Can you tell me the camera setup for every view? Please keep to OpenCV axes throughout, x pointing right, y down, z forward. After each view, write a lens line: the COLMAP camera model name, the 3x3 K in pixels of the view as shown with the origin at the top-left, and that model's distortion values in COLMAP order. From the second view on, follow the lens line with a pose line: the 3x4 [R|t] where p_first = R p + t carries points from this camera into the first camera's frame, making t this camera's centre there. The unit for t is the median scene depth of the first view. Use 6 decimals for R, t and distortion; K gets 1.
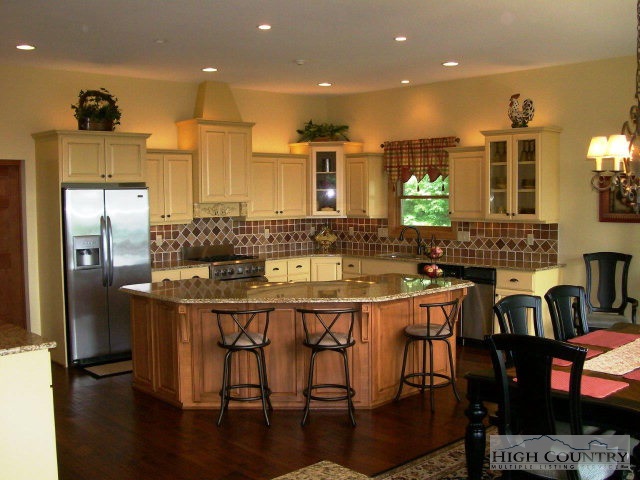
lens RADIAL K [[695.1, 0, 320.0], [0, 695.1, 240.0], [0, 0, 1]] dist [-0.143678, -0.003639]
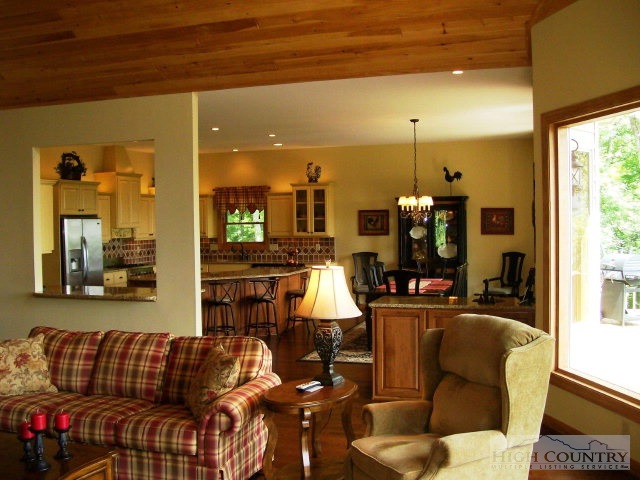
lens RADIAL K [[695.1, 0, 320.0], [0, 695.1, 240.0], [0, 0, 1]] dist [-0.143678, -0.003639]
pose [[0.877255, -0.017928, 0.479690, -0.526639], [0.038327, 0.998728, -0.032766, 0.038953], [-0.478493, 0.047130, 0.876826, -0.529246]]
